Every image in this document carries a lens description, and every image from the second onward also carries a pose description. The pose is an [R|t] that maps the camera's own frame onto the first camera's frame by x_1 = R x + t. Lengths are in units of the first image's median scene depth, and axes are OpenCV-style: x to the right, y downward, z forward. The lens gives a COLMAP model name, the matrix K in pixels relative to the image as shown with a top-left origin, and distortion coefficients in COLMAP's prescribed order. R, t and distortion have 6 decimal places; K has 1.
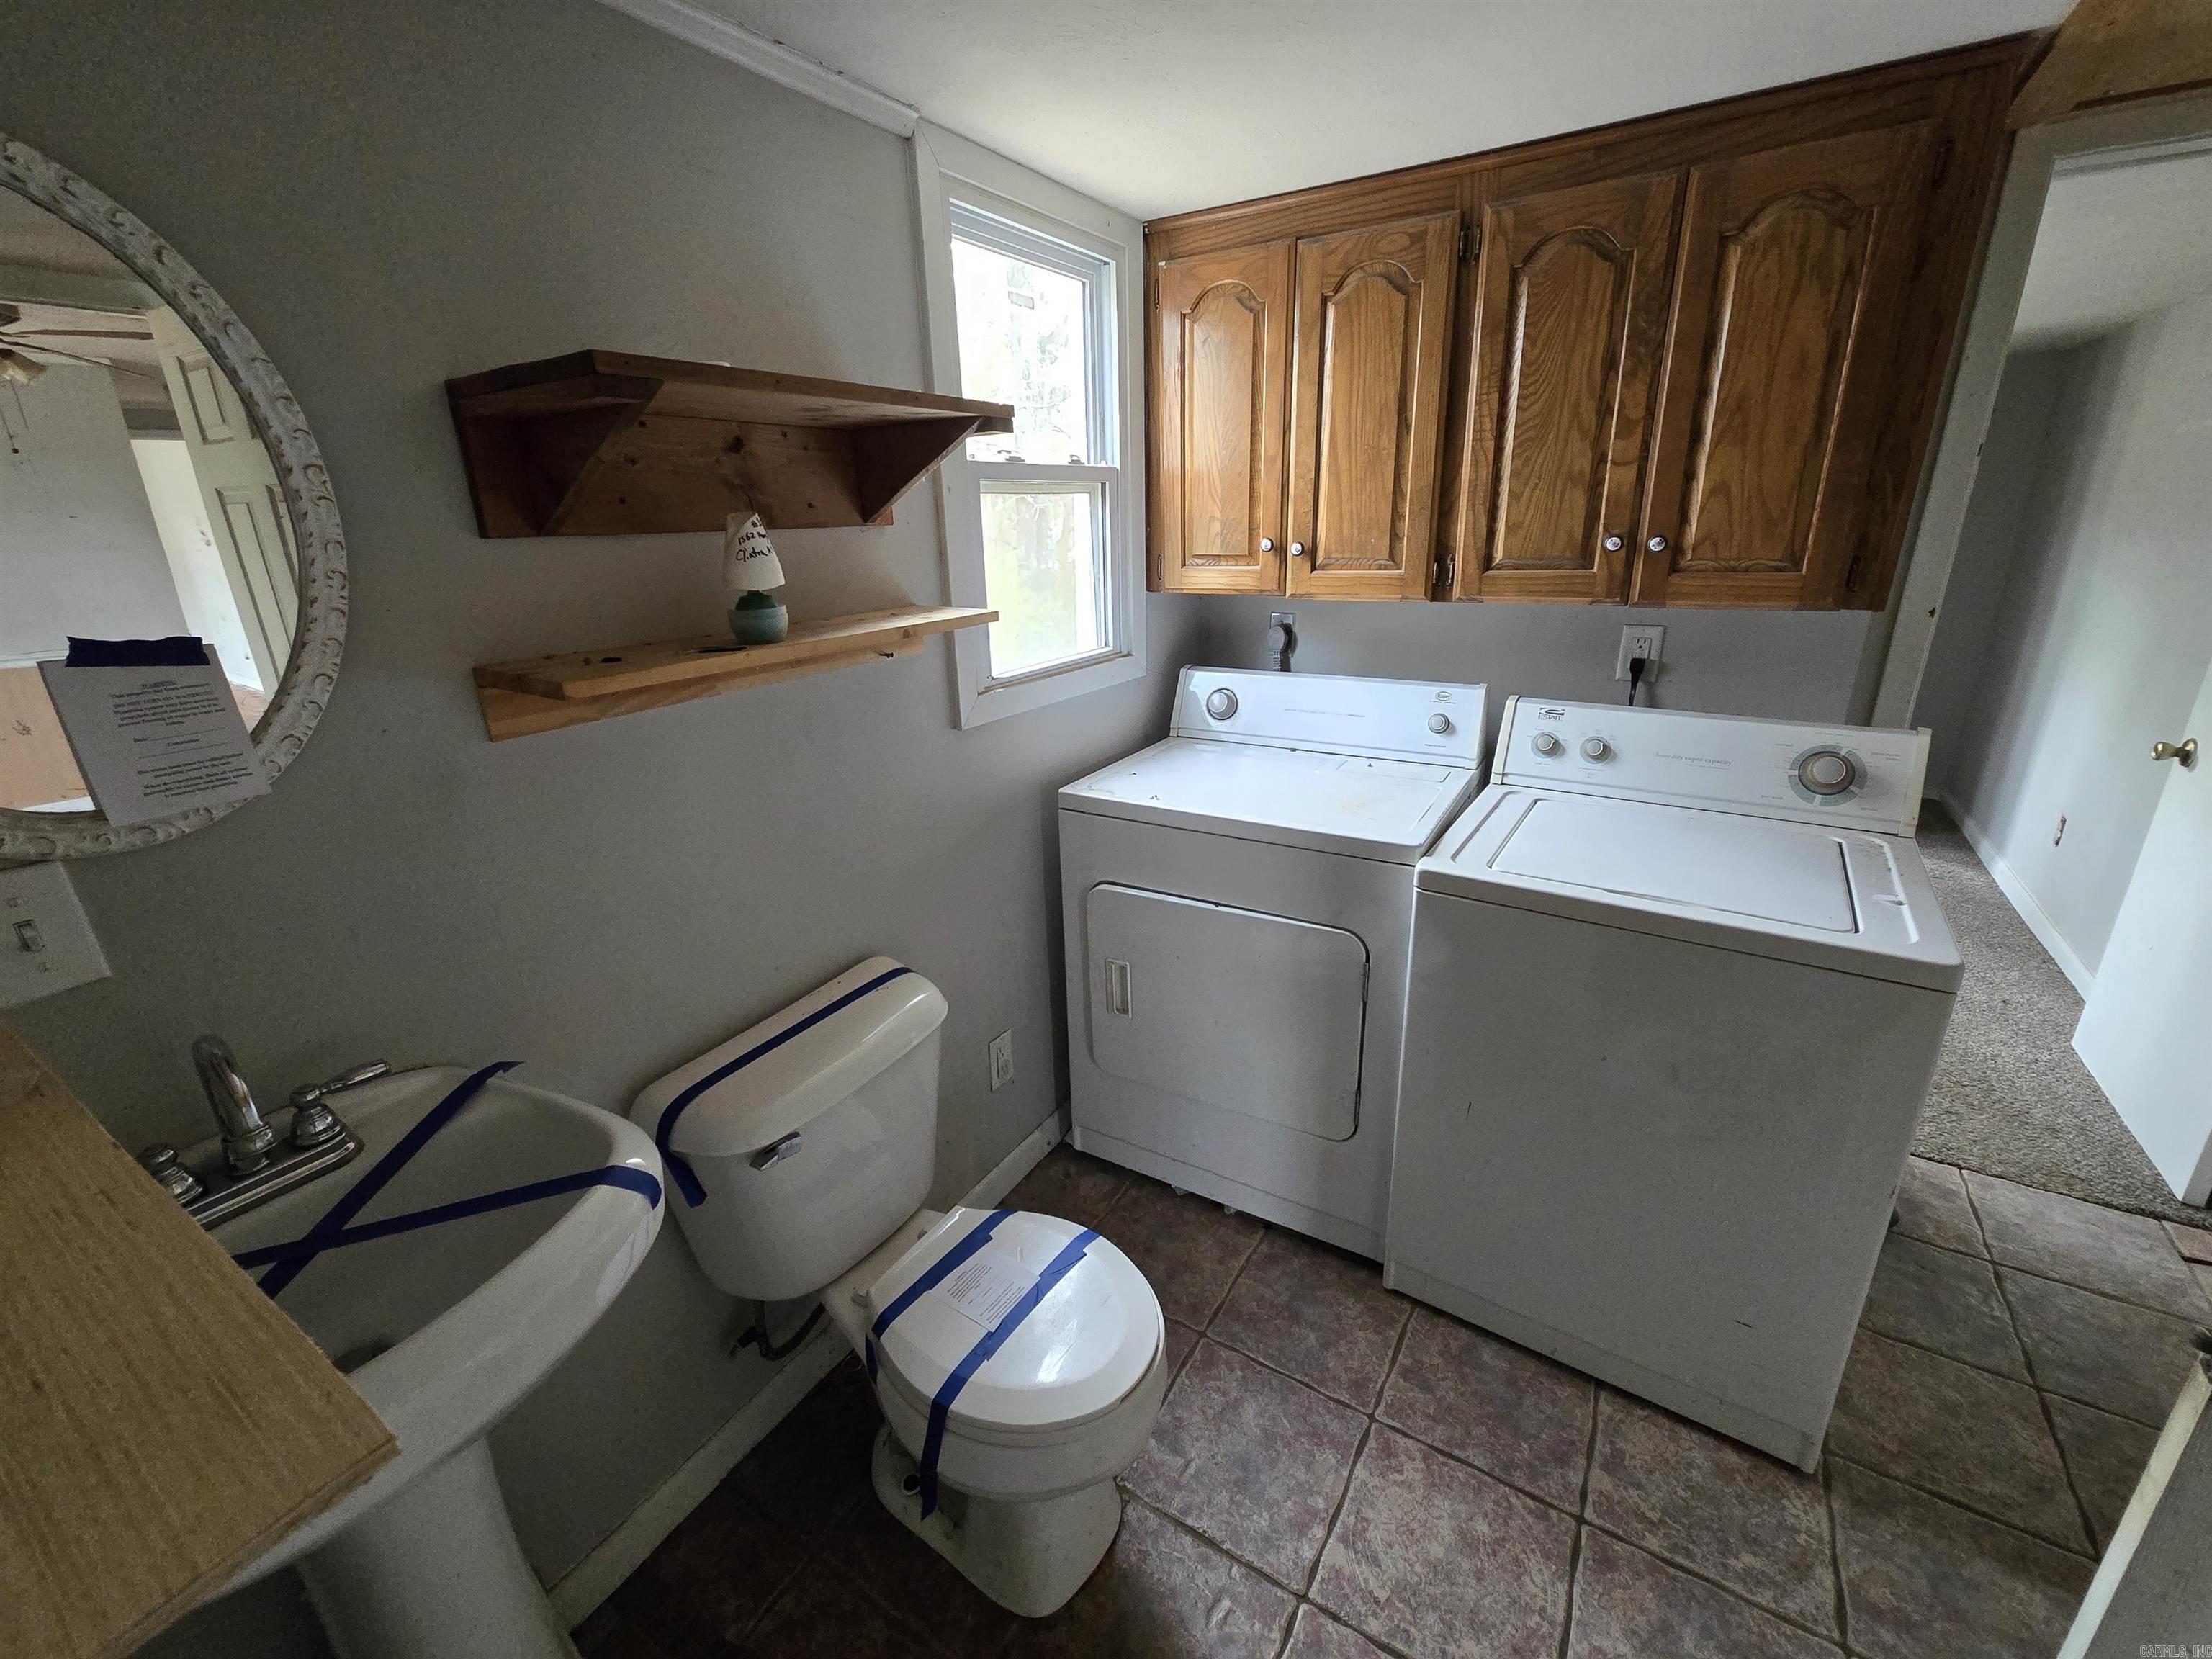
lens RADIAL K [[908.2, 0, 1111.6], [0, 908.2, 816.2], [0, 0, 1]] dist [-0.003273, 0.000405]
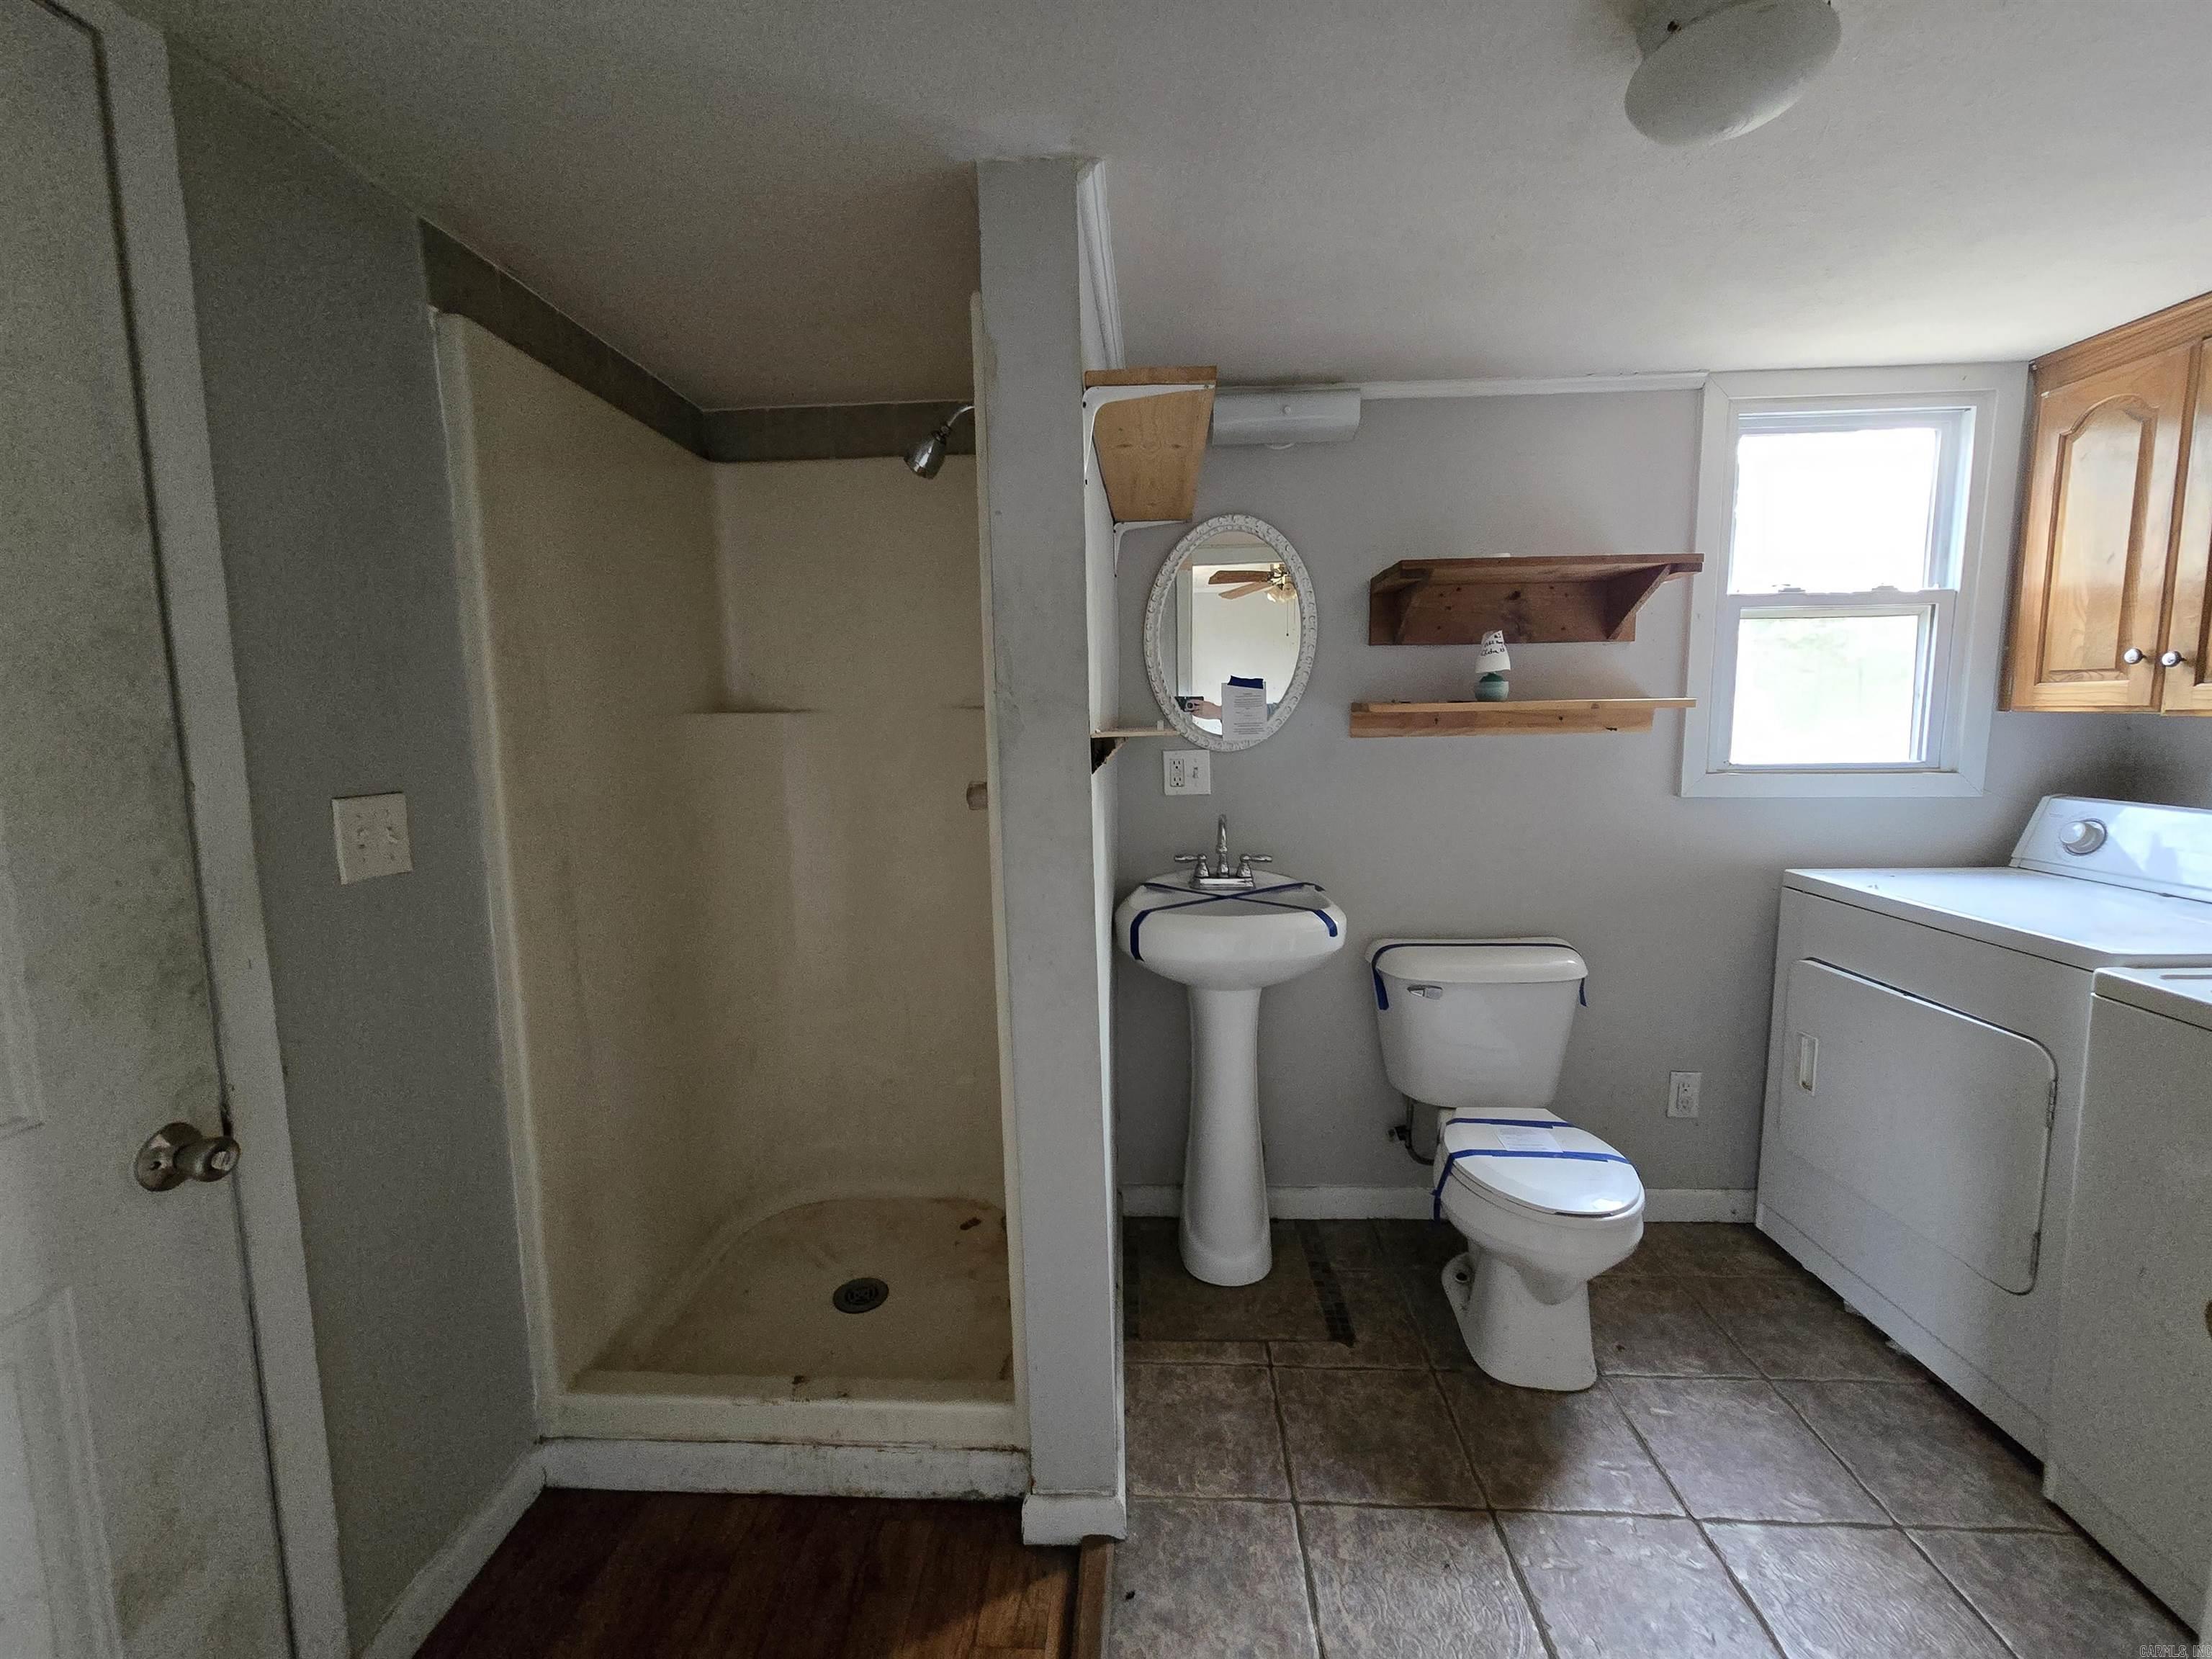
lens RADIAL K [[908.2, 0, 1111.6], [0, 908.2, 816.2], [0, 0, 1]] dist [-0.003273, 0.000405]
pose [[0.482479, 0.119315, -0.867743, 0.625710], [-0.275694, 0.961013, -0.021151, 0.201562], [0.831388, 0.249436, 0.496563, -0.331039]]
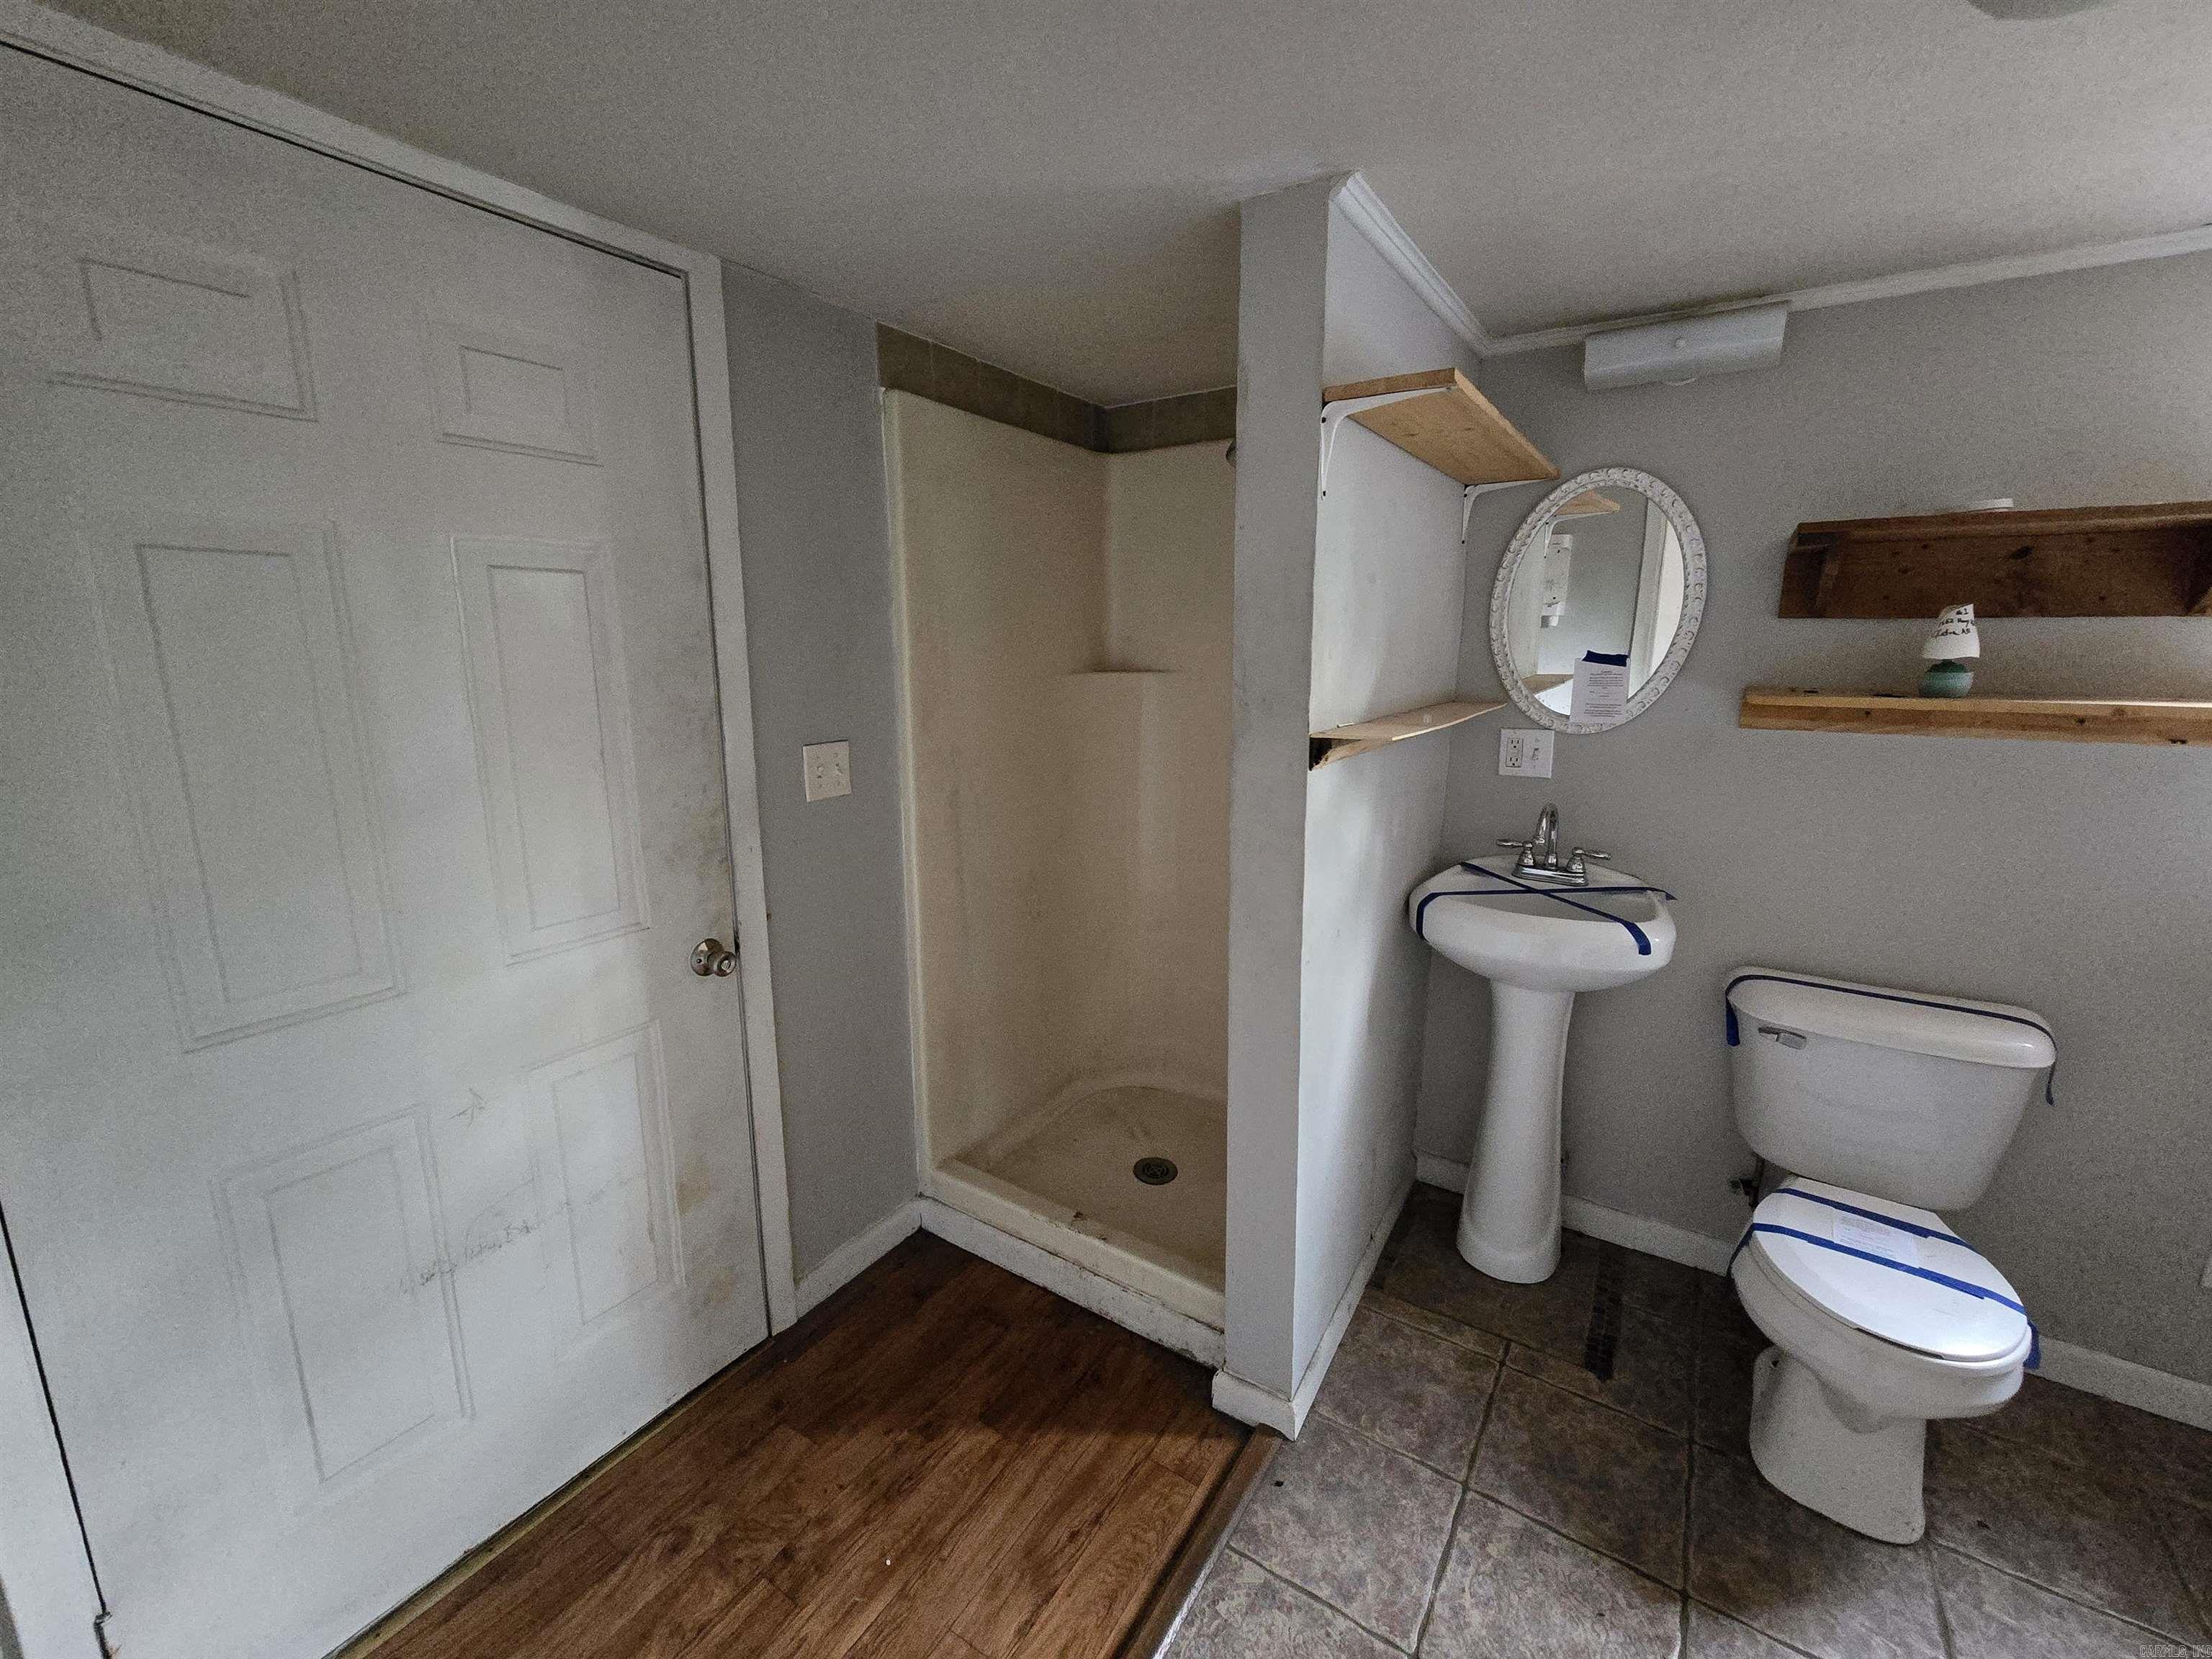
lens RADIAL K [[904.8, 0, 1108.0], [0, 904.8, 820.1], [0, 0, 1]] dist [-0.002388, 0.000495]
pose [[-0.029915, 0.228232, -0.973147, 0.782077], [-0.315571, 0.921632, 0.225851, 0.052928], [0.948430, 0.313854, 0.044453, -0.149172]]
